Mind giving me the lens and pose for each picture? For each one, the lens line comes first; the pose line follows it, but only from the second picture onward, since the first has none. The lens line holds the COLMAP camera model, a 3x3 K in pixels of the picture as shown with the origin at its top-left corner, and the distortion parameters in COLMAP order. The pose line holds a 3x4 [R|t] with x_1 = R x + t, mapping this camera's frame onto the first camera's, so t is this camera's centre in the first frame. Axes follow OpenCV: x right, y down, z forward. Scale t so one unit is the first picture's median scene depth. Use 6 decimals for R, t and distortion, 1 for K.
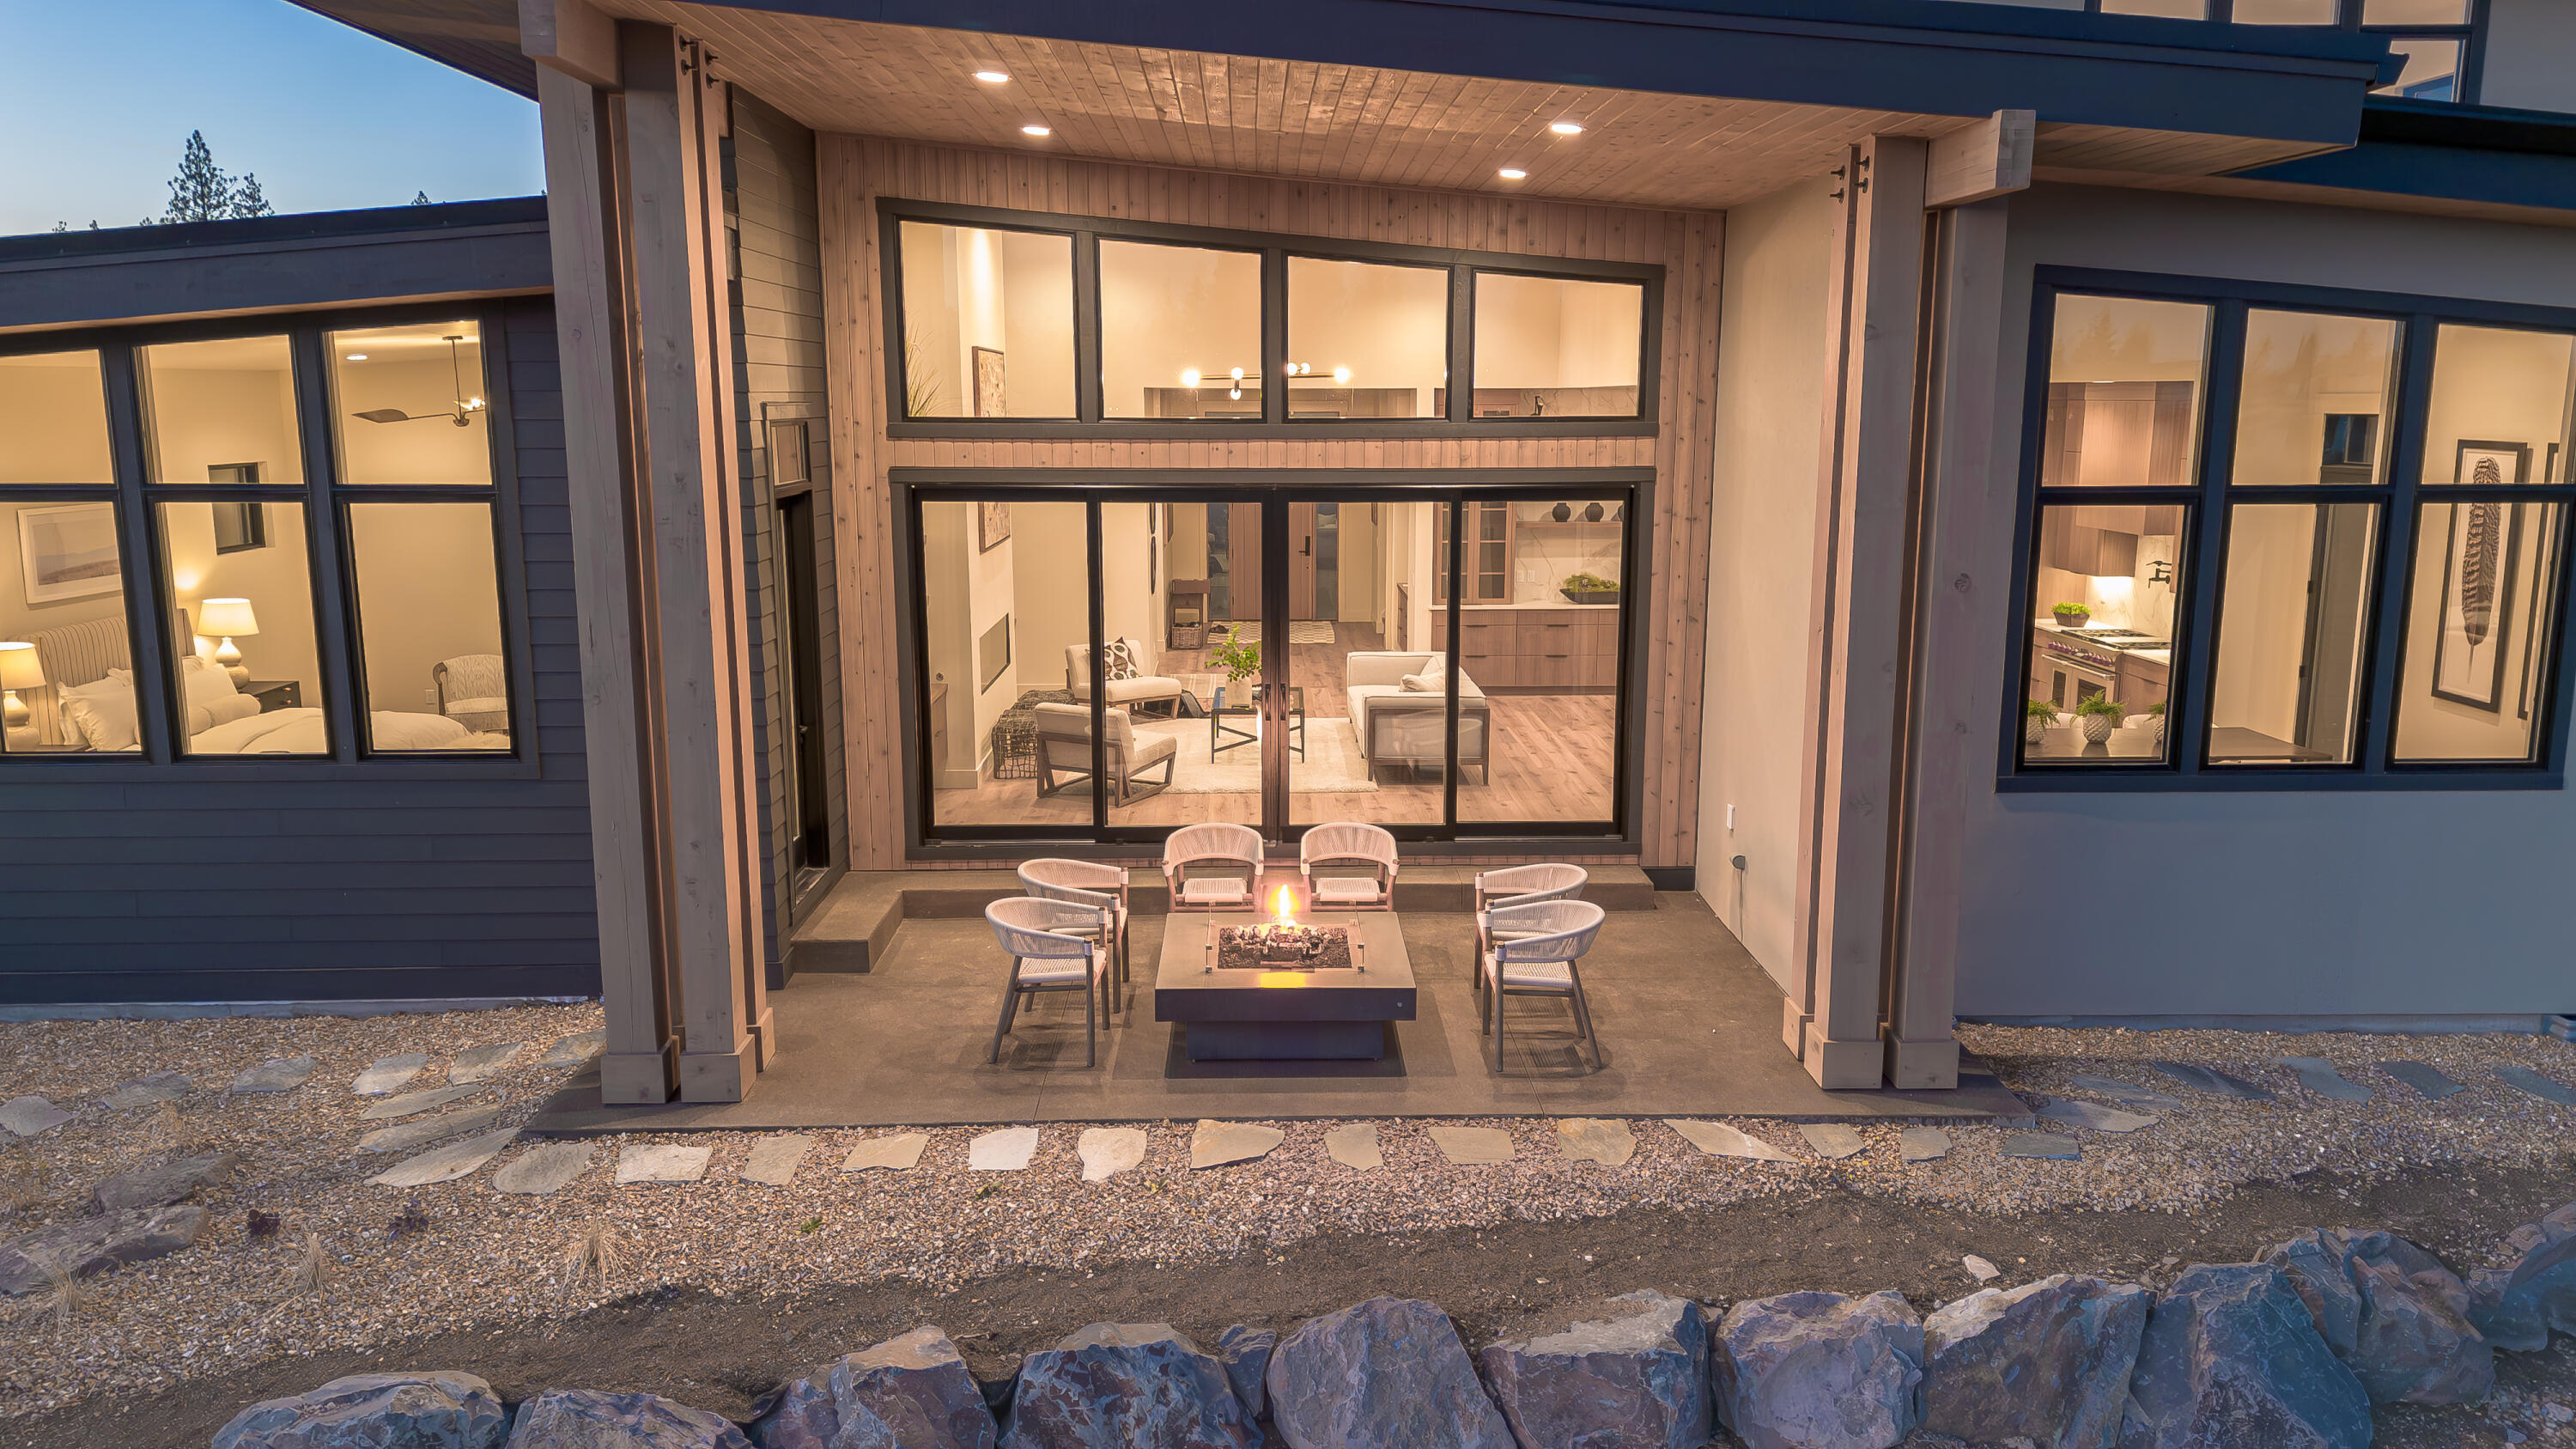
lens RADIAL K [[1759.4, 0, 1288.0], [0, 1759.4, 724.5], [0, 0, 1]] dist [0.078314, -0.068718]
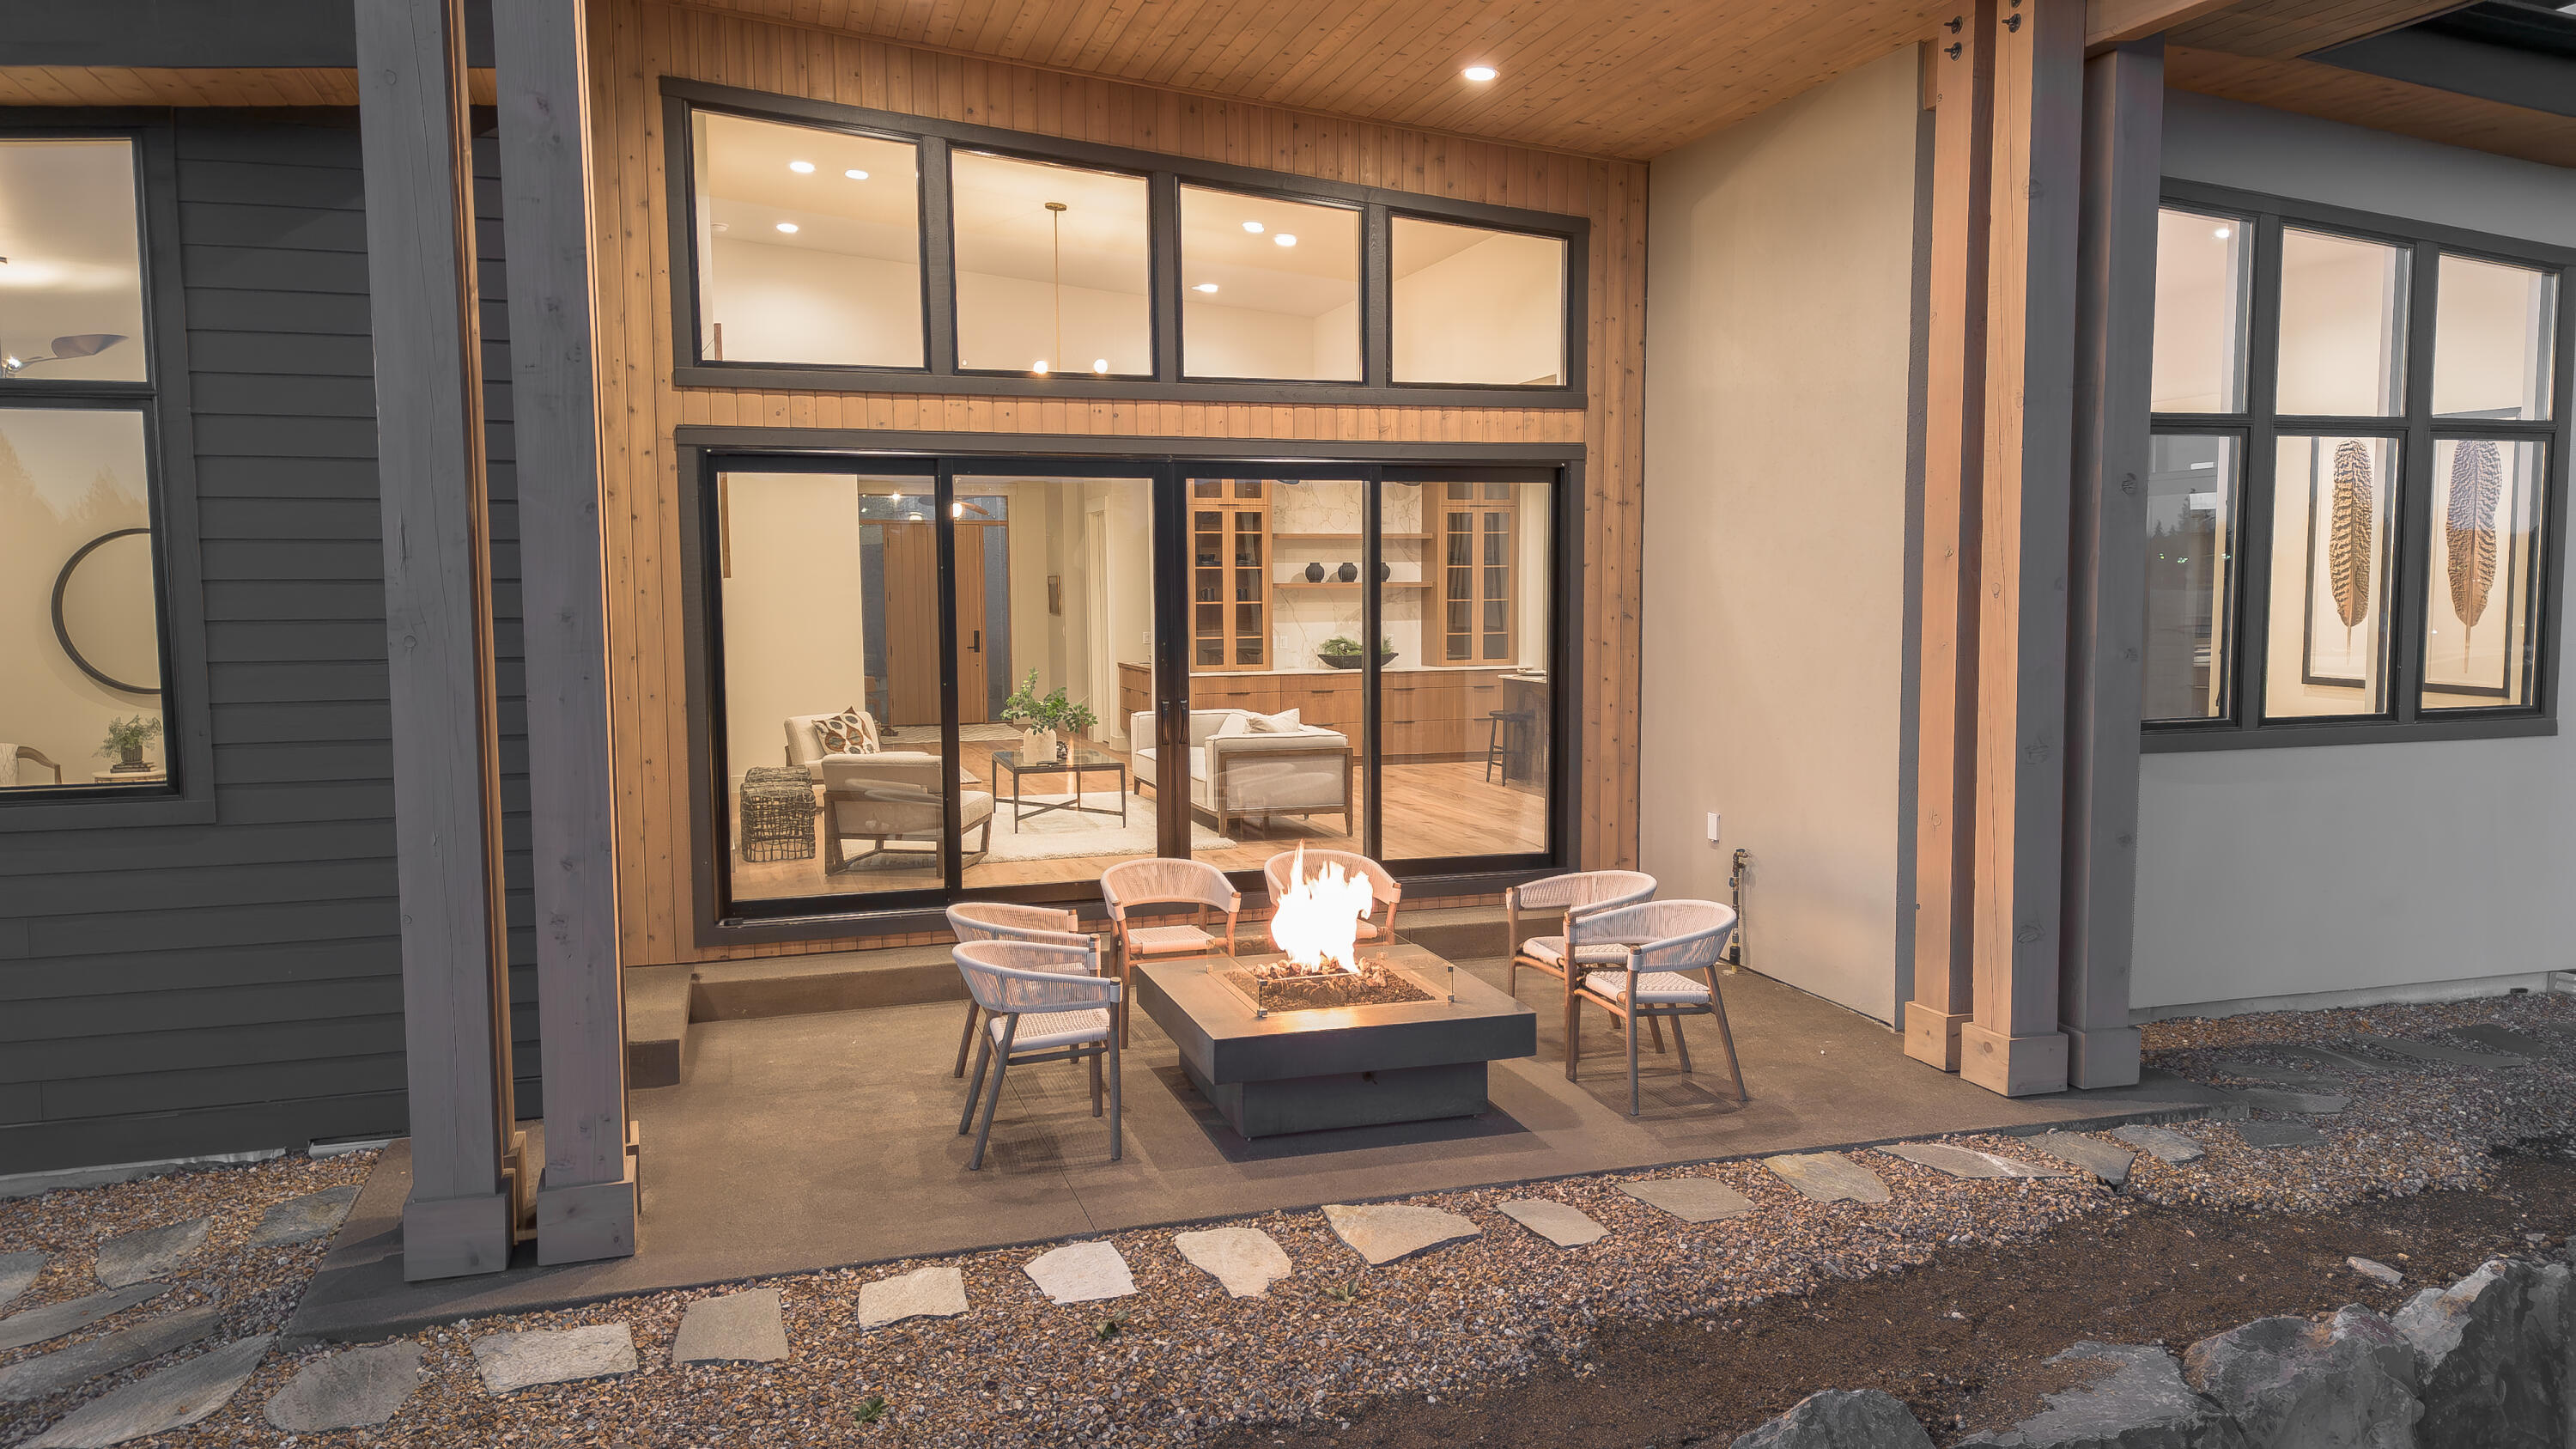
lens RADIAL K [[1759.4, 0, 1288.0], [0, 1759.4, 724.5], [0, 0, 1]] dist [0.078314, -0.068718]
pose [[0.962034, -0.029906, 0.271287, -0.229065], [0.055430, 0.994672, -0.086917, 0.080441], [-0.267242, 0.098655, 0.958566, 0.258281]]
